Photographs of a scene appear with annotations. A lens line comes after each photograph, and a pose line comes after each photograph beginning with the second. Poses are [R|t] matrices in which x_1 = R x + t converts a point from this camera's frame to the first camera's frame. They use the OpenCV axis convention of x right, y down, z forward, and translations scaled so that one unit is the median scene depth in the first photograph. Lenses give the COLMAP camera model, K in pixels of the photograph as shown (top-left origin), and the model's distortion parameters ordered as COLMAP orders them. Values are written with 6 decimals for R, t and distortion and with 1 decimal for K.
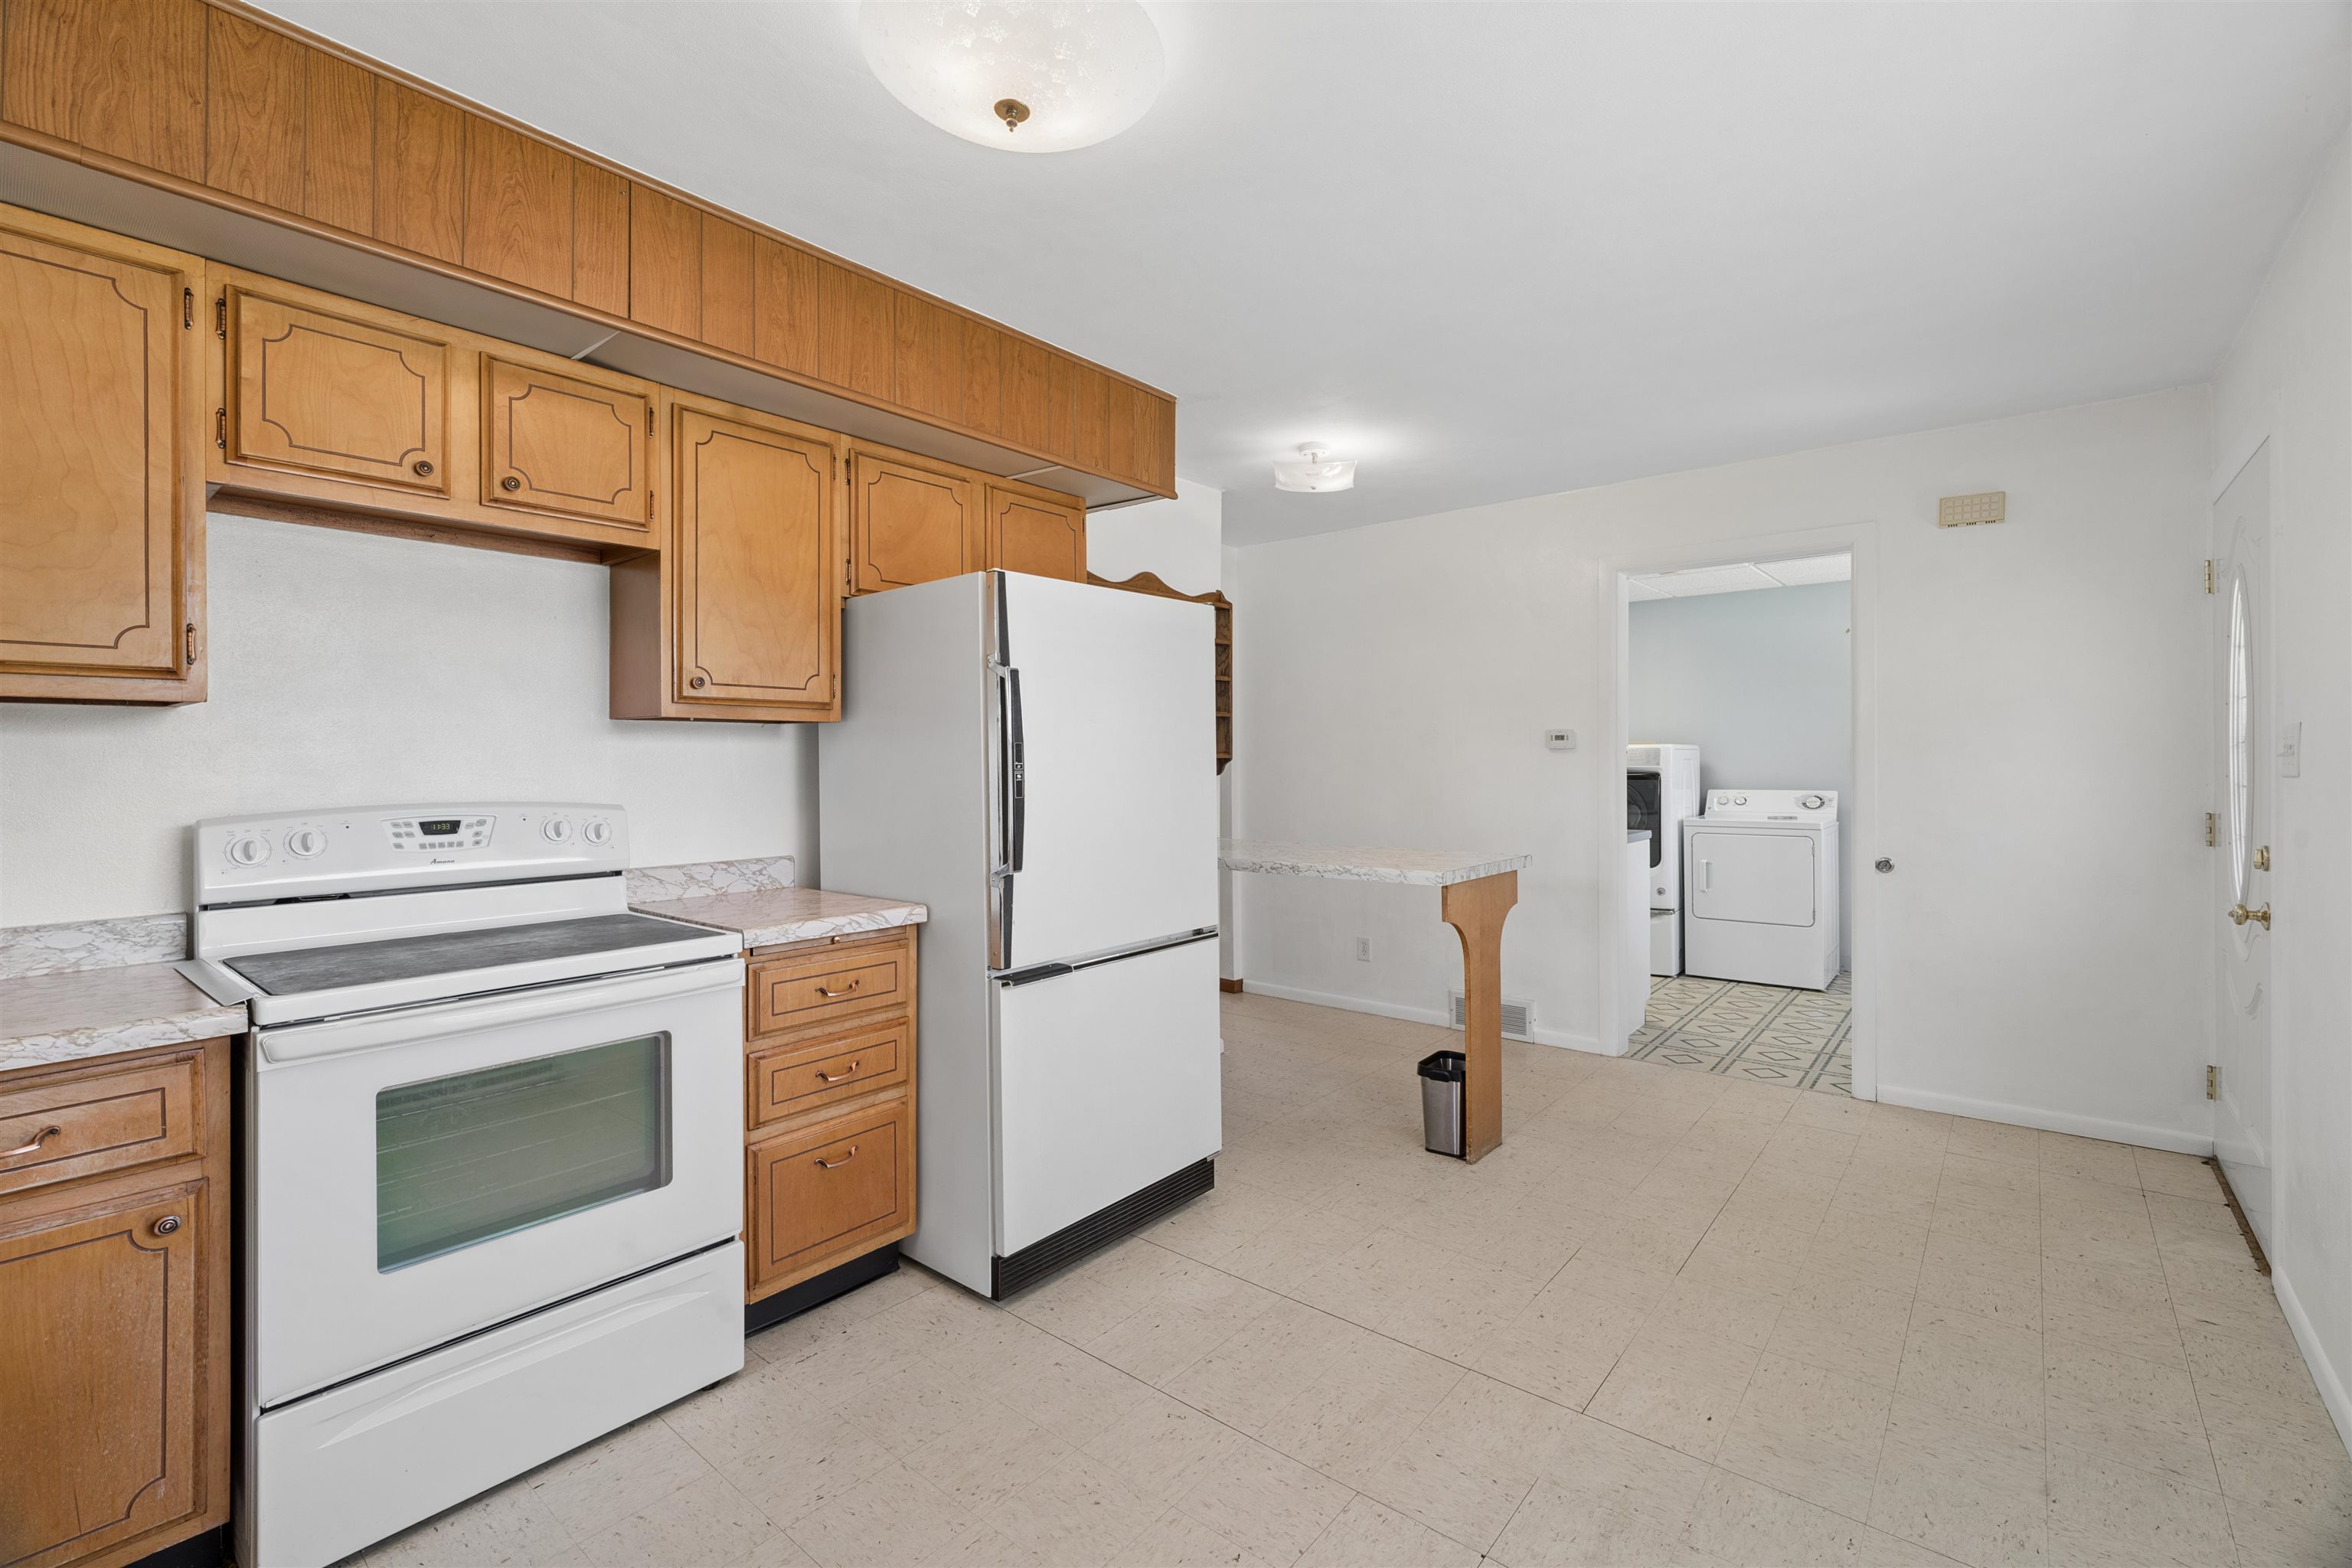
lens RADIAL K [[1009.0, 0, 1170.9], [0, 1009.0, 770.6], [0, 0, 1]] dist [0.002607, 0.000059]
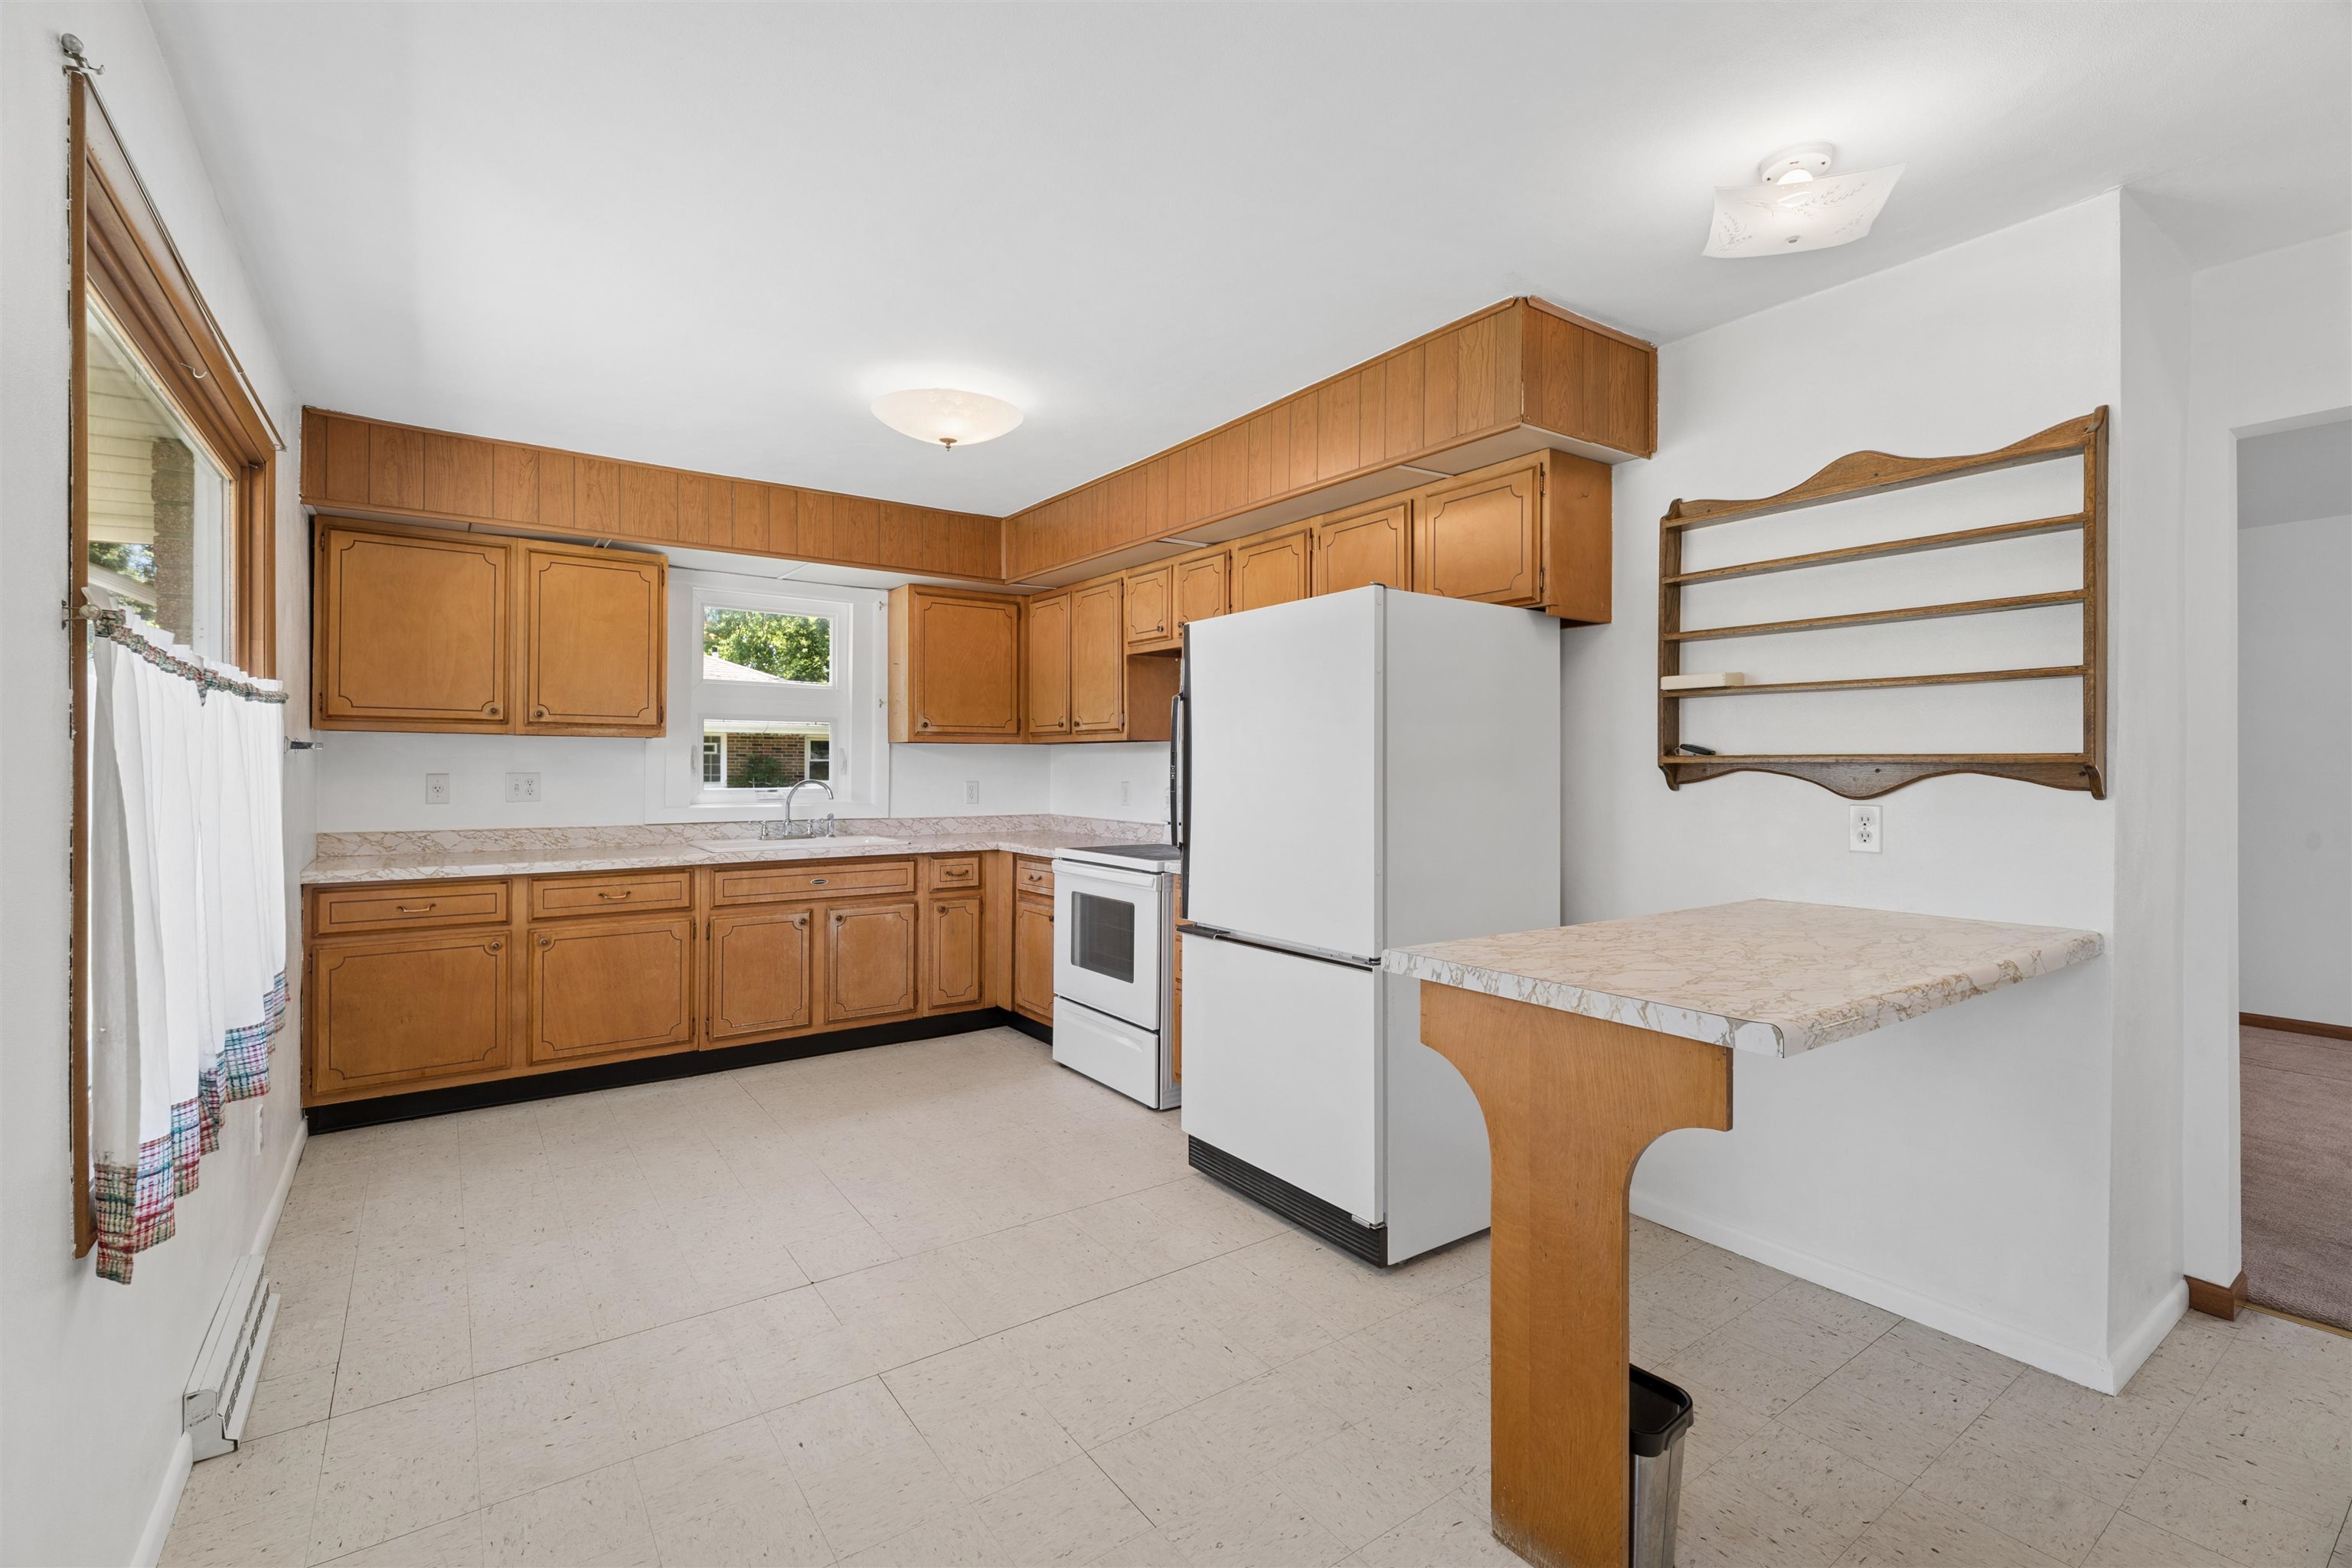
lens RADIAL K [[1009.0, 0, 1167.7], [0, 1009.0, 766.4], [0, 0, 1]] dist [0.002607, 0.000059]
pose [[-0.242643, 0.004622, -0.970105, 1.092867], [-0.011413, 0.999906, 0.007618, -0.015096], [0.970049, 0.012920, -0.242567, 1.237932]]
